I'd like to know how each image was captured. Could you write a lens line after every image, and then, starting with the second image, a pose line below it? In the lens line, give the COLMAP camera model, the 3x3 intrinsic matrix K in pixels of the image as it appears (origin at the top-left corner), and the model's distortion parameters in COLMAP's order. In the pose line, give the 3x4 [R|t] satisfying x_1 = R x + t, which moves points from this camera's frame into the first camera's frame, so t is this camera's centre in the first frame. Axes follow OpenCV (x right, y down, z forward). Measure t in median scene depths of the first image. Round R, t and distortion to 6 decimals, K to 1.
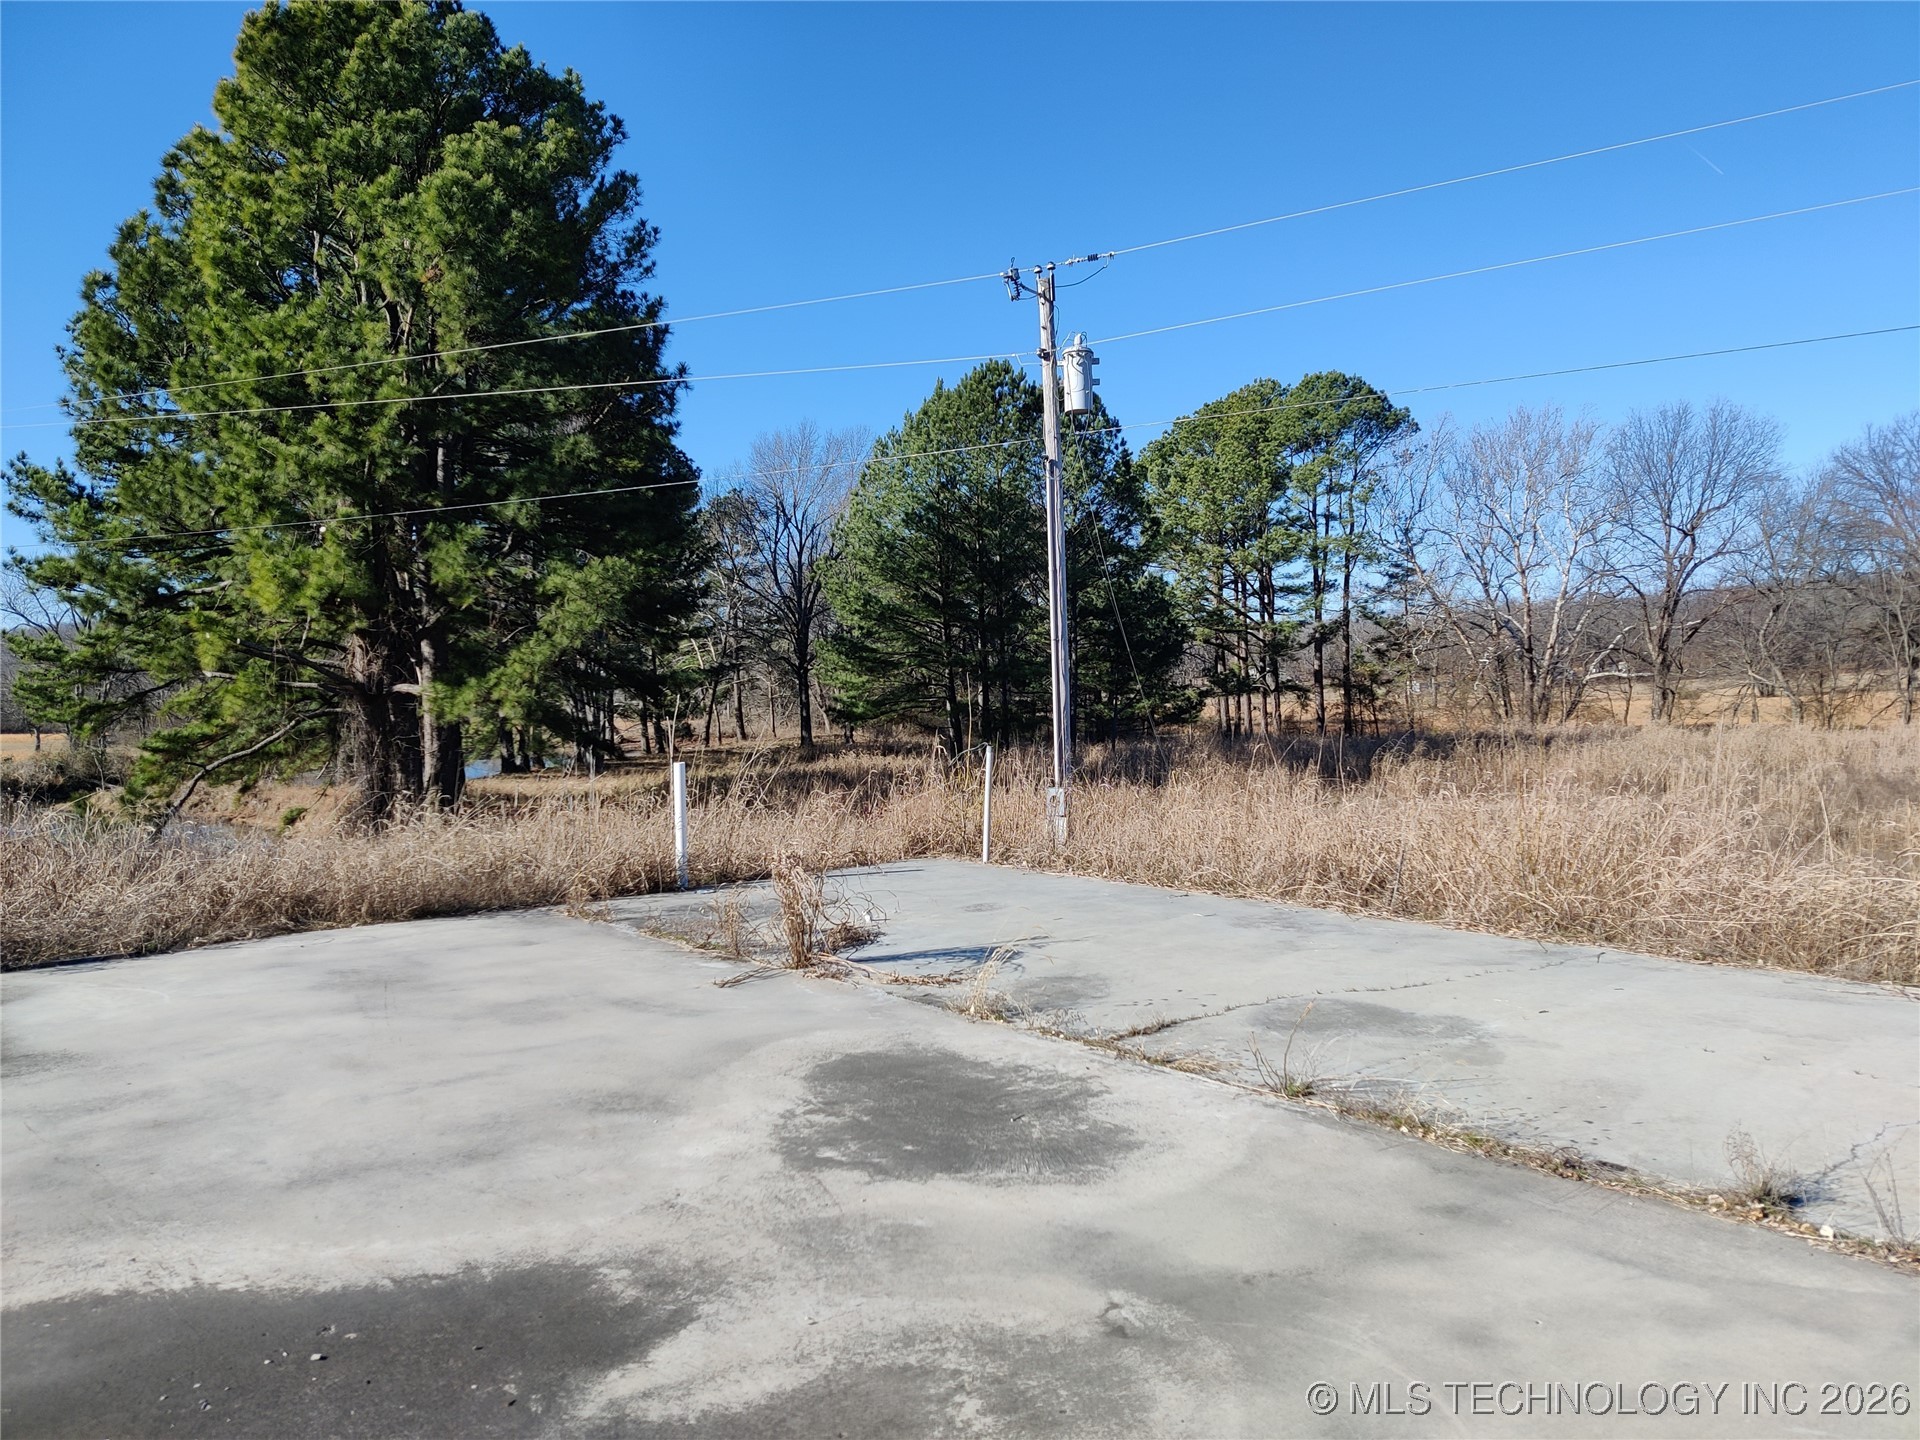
lens RADIAL K [[1449.5, 0, 974.3], [0, 1449.5, 727.7], [0, 0, 1]] dist [0.041757, -0.075394]
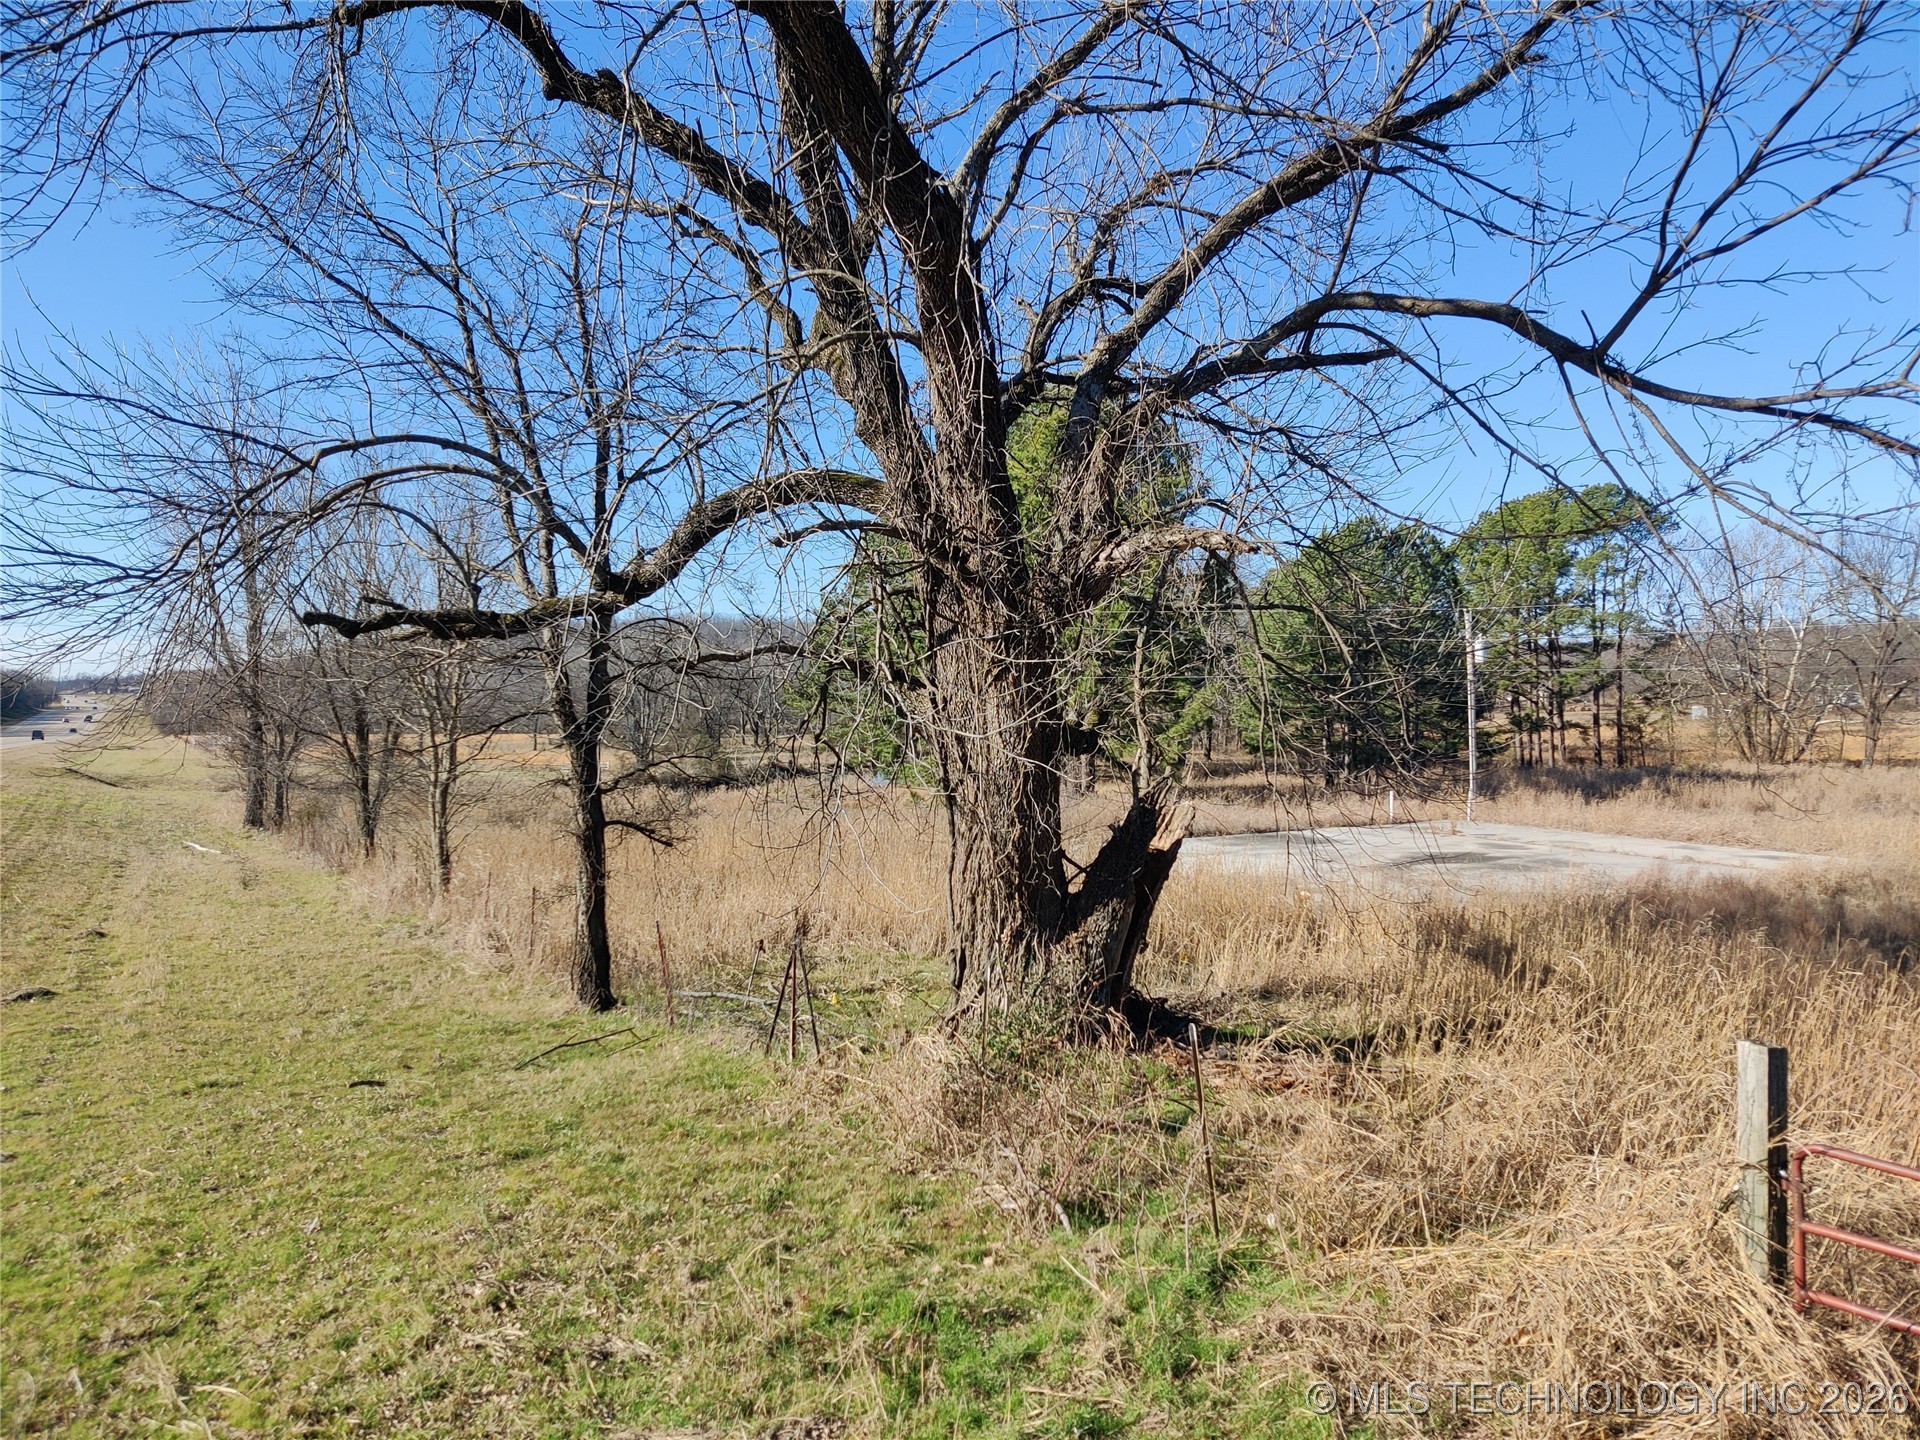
lens RADIAL K [[1449.5, 0, 974.3], [0, 1449.5, 727.7], [0, 0, 1]] dist [0.041757, -0.075394]
pose [[0.983428, 0.016573, -0.180541, -0.083471], [-0.017205, 0.999850, -0.001935, -0.017520], [0.180482, 0.005009, 0.983566, -0.431942]]
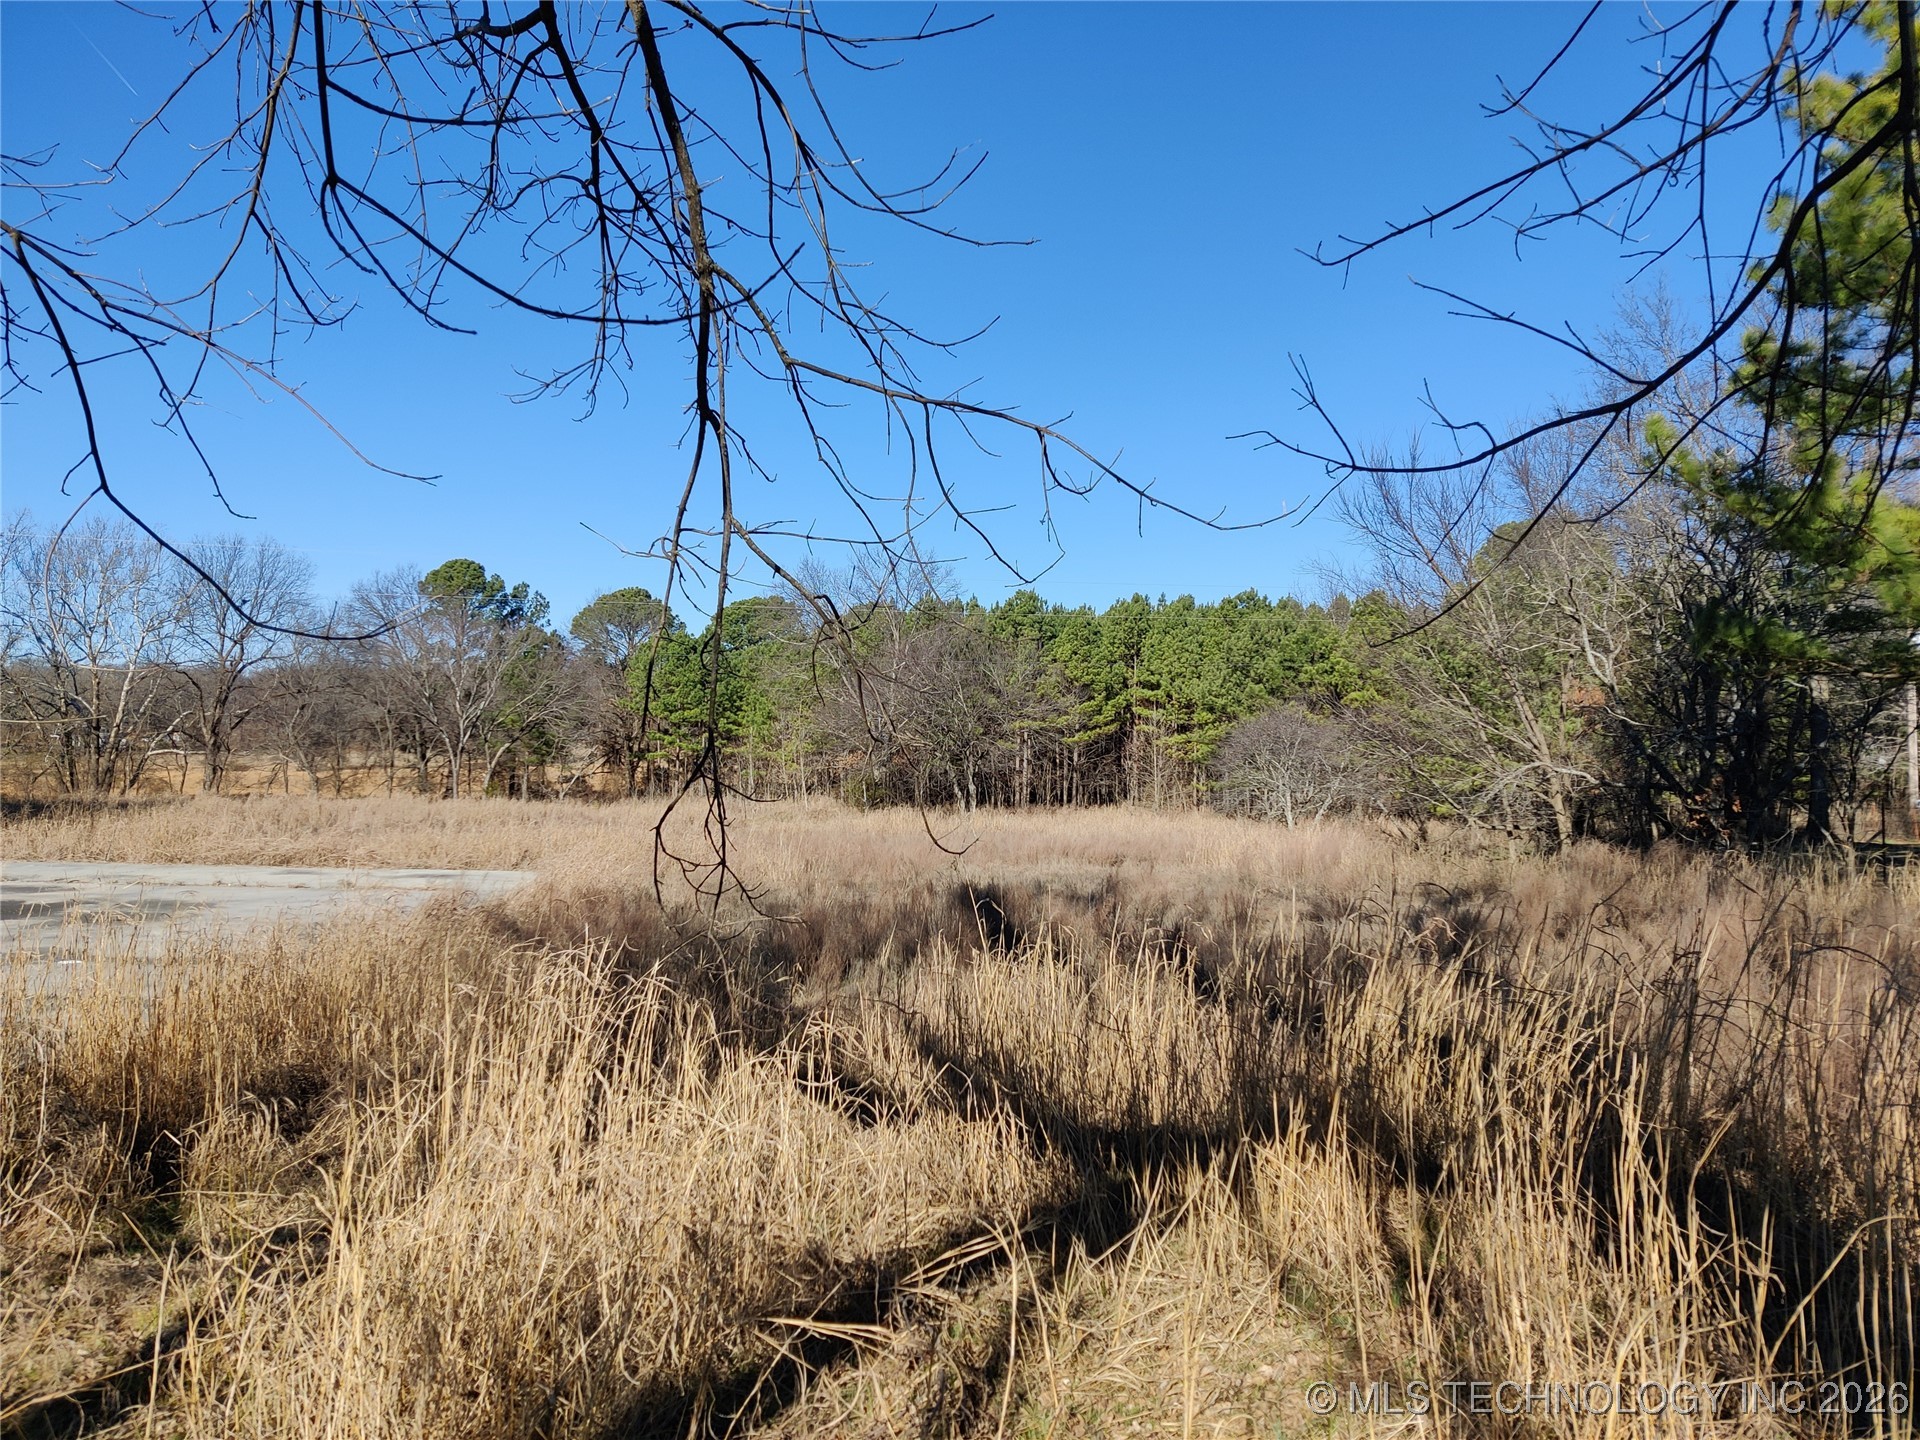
lens RADIAL K [[1440.2, 0, 960.0], [0, 1440.2, 720.0], [0, 0, 1]] dist [-0.007225, -0.006697]
pose [[0.606653, 0.047146, 0.793568, -0.111483], [-0.004946, 0.998444, -0.055536, -0.000345], [-0.794951, 0.029766, 0.605942, -0.240727]]
